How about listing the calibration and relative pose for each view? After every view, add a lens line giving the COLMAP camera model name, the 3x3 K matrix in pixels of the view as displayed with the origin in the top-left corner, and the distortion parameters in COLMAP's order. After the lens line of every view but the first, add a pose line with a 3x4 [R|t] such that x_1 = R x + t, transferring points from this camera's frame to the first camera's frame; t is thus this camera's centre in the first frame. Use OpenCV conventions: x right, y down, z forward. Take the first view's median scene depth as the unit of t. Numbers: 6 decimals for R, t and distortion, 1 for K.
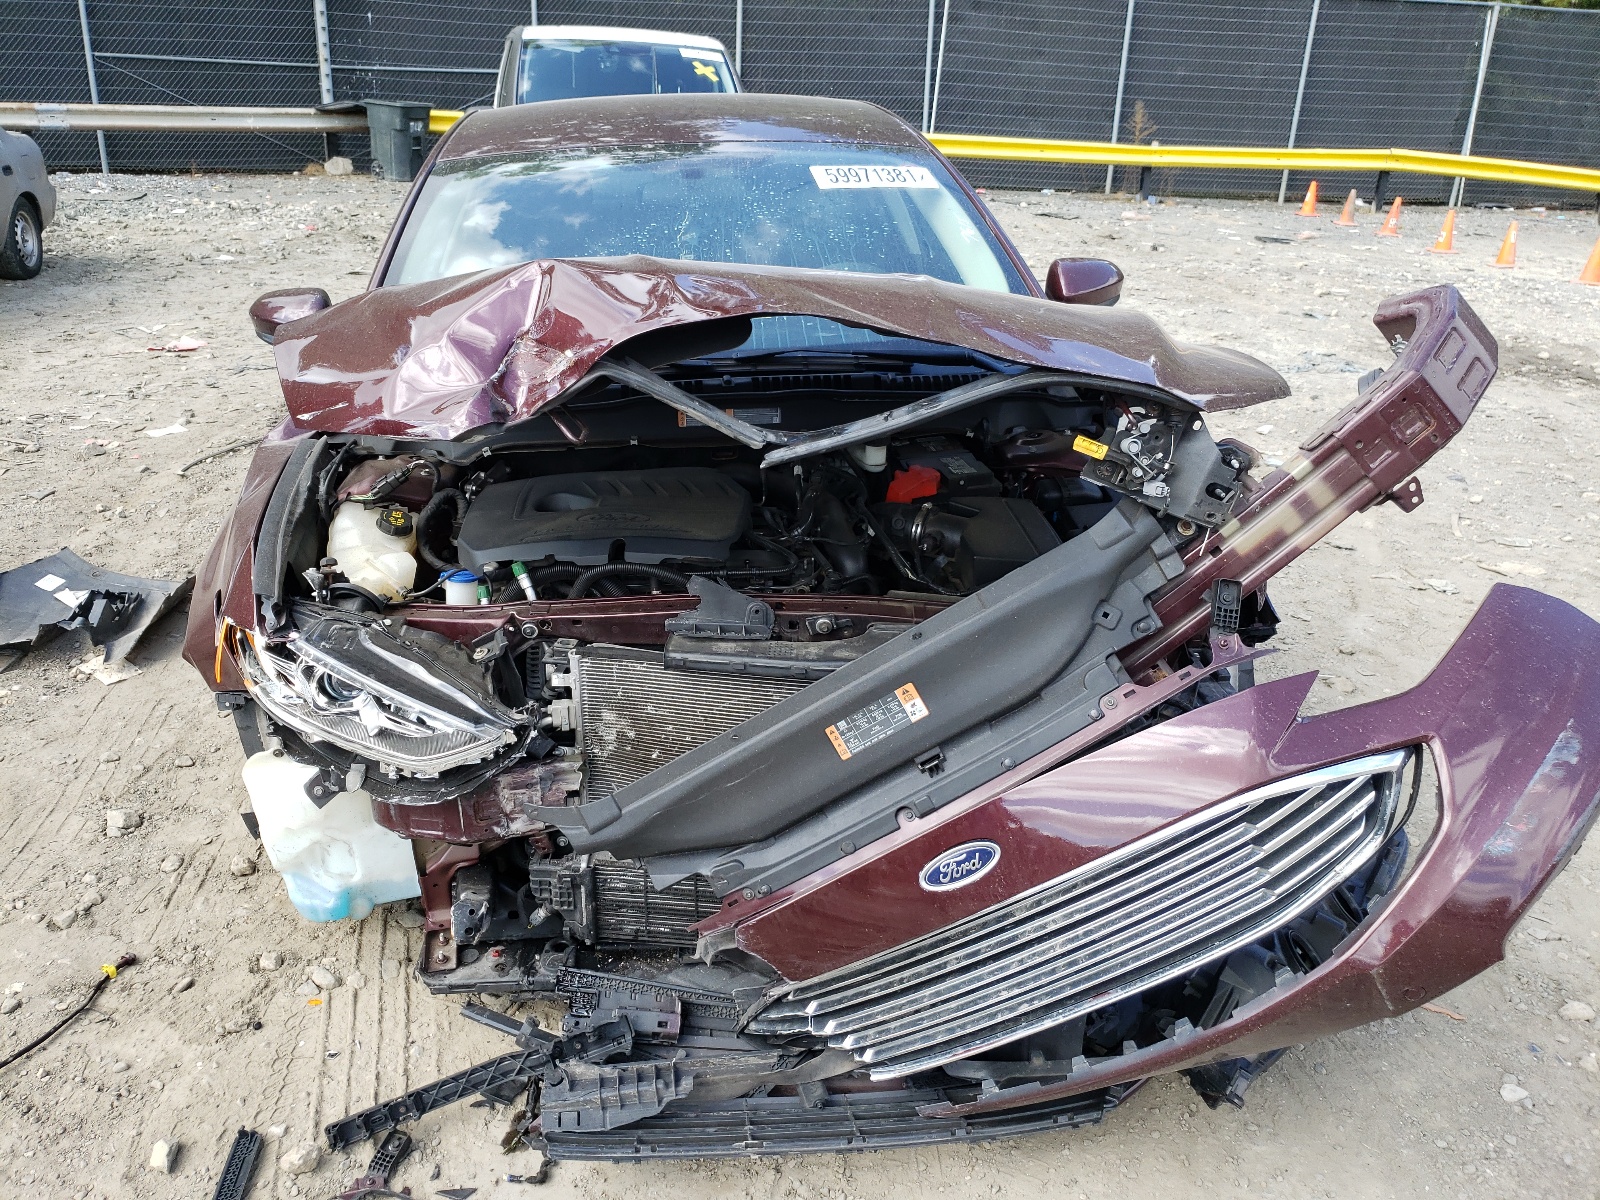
lens RADIAL K [[1224.7, 0, 800.0], [0, 1224.7, 600.0], [0, 0, 1]] dist [-0.000508, 0.000332]
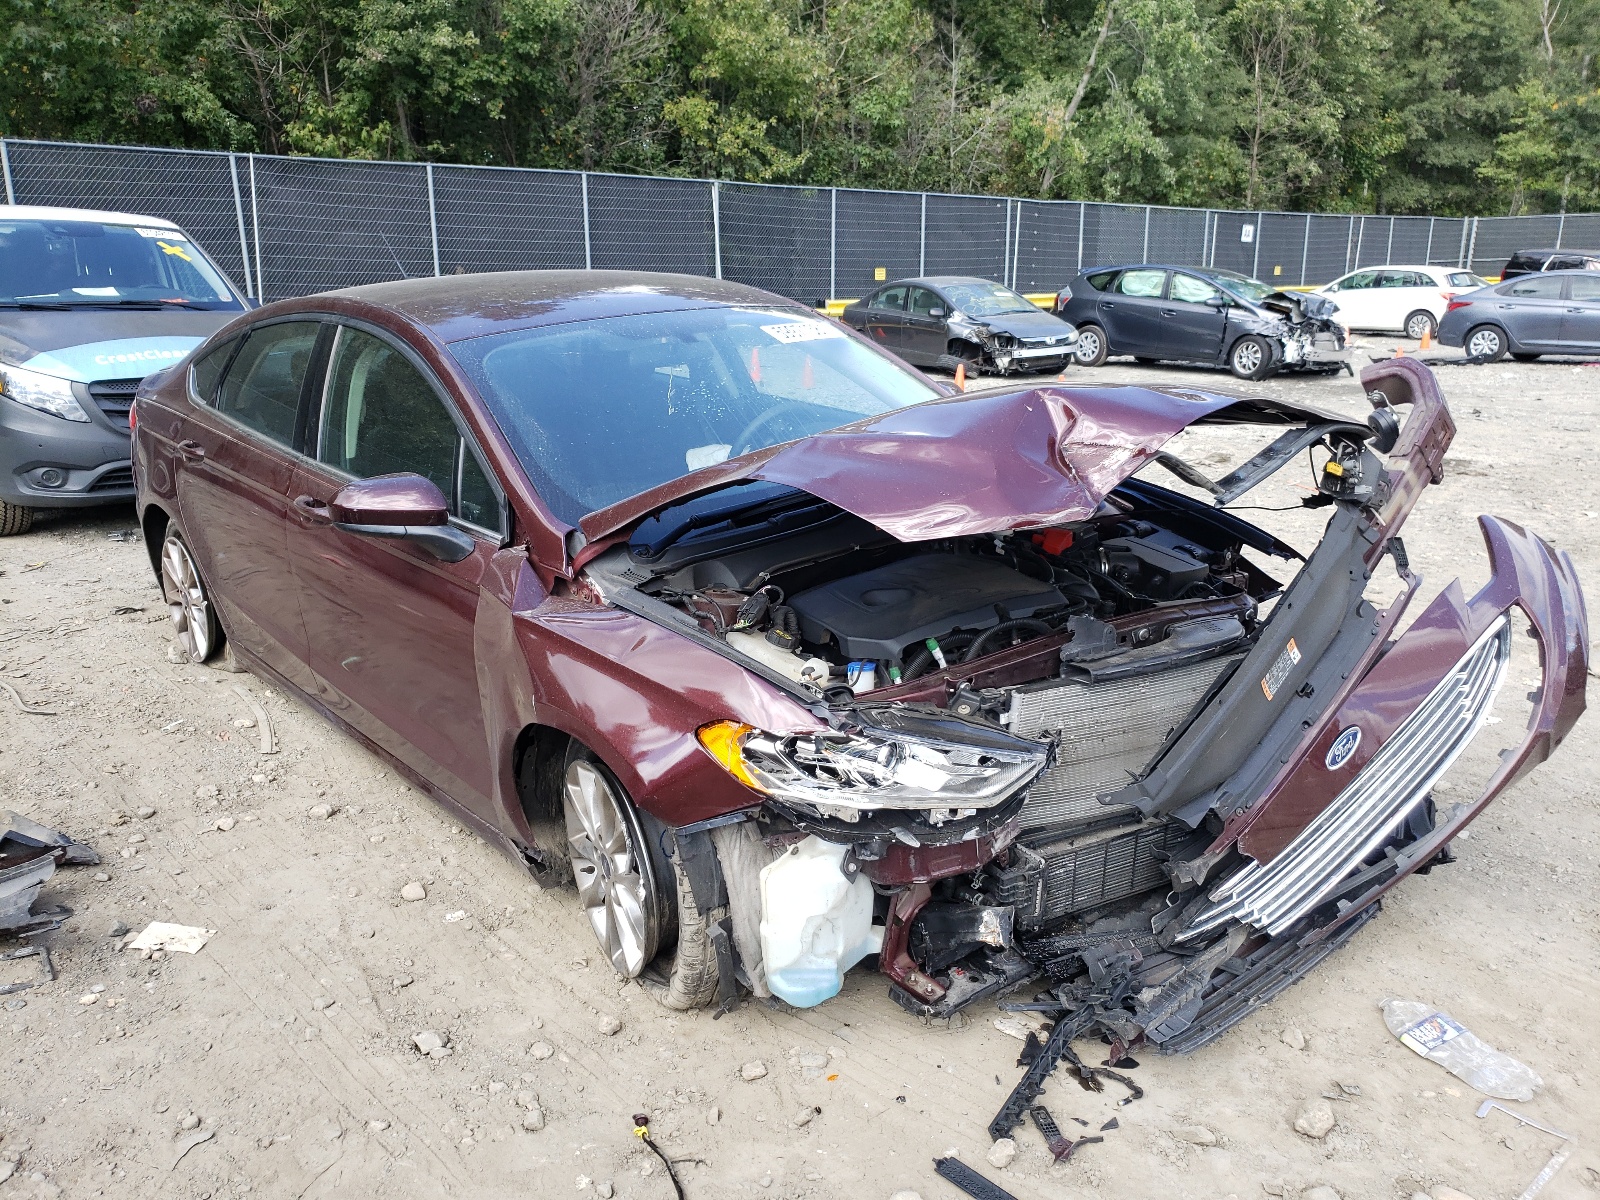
lens RADIAL K [[1217.2, 0, 800.0], [0, 1217.2, 600.0], [0, 0, 1]] dist [-0.013140, -0.004109]
pose [[0.829386, -0.177195, 0.529830, -0.990524], [0.237869, 0.970115, -0.047913, -0.041986], [-0.505506, 0.165768, 0.846749, 0.027308]]
